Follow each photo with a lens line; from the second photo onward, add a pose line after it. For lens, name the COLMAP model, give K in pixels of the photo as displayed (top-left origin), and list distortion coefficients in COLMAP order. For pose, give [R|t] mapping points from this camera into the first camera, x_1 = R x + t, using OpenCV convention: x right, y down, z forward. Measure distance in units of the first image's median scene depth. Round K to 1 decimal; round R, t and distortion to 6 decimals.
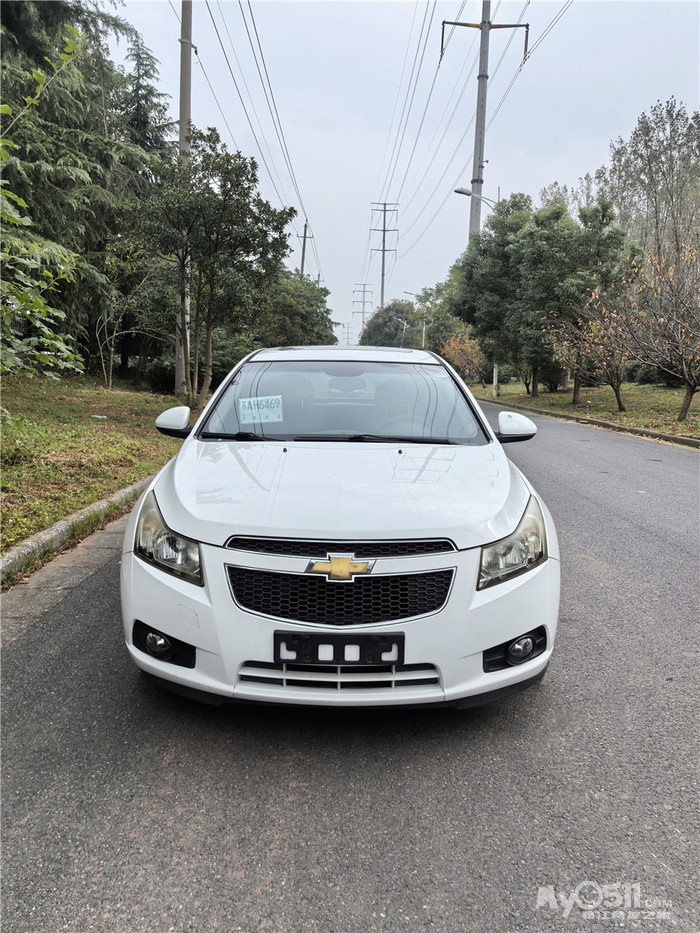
lens RADIAL K [[748.8, 0, 350.5], [0, 748.8, 465.6], [0, 0, 1]] dist [0.035210, -0.049630]
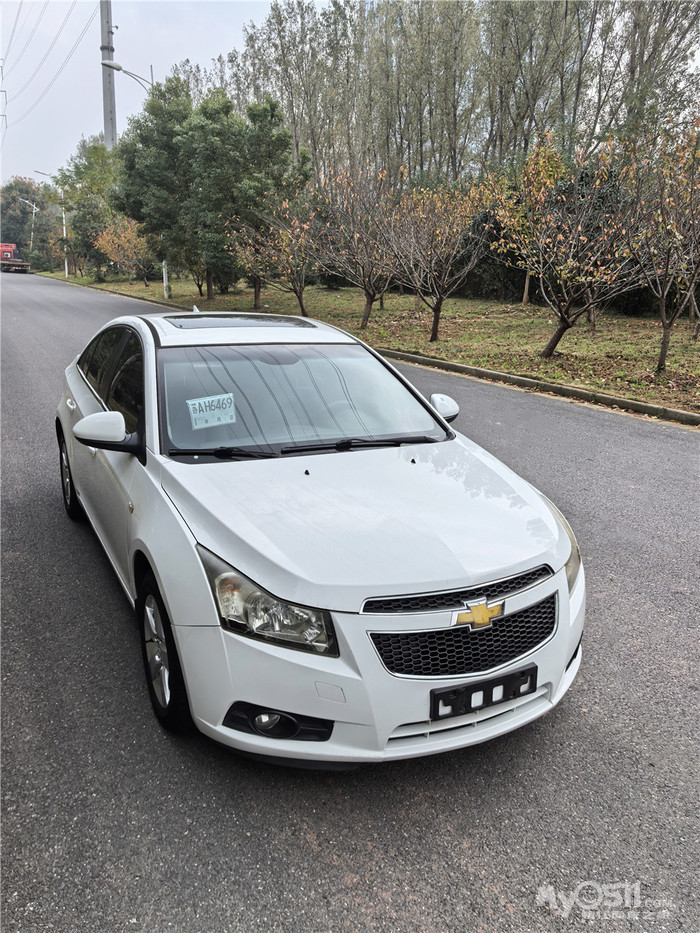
lens RADIAL K [[748.8, 0, 345.5], [0, 748.8, 461.4], [0, 0, 1]] dist [0.035210, -0.049630]
pose [[0.888600, -0.103366, 0.446884, -0.071916], [0.039320, 0.987857, 0.150309, -0.026960], [-0.456994, -0.115993, 0.881874, 0.025773]]
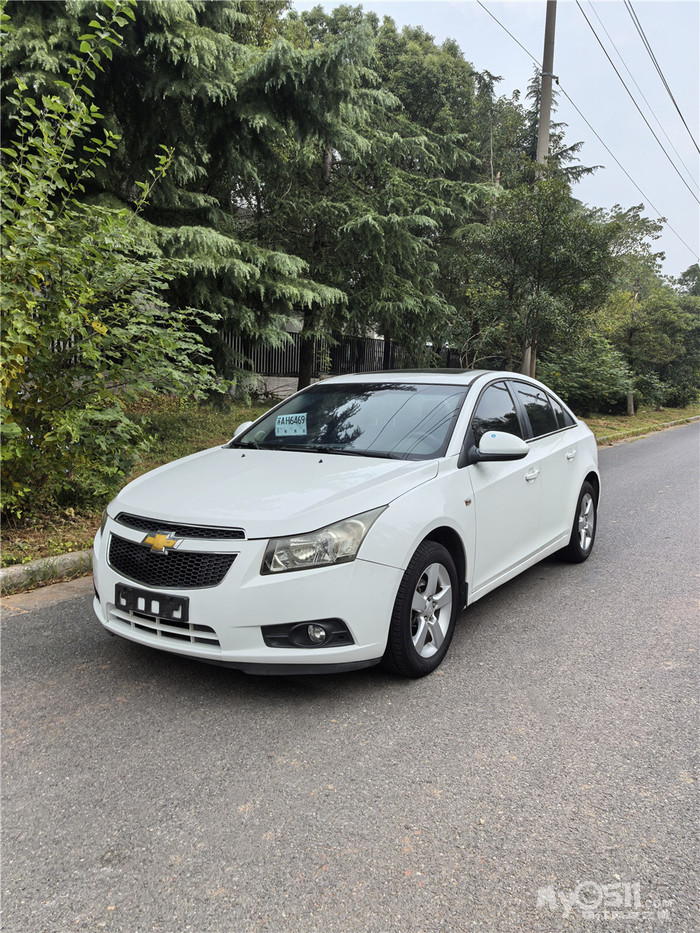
lens RADIAL K [[748.8, 0, 351.5], [0, 748.8, 469.8], [0, 0, 1]] dist [0.035210, -0.049630]
pose [[0.838027, 0.046130, -0.543675, 0.115707], [-0.059724, 0.998188, -0.007365, 0.000028], [0.542350, 0.038642, 0.839264, 0.009272]]
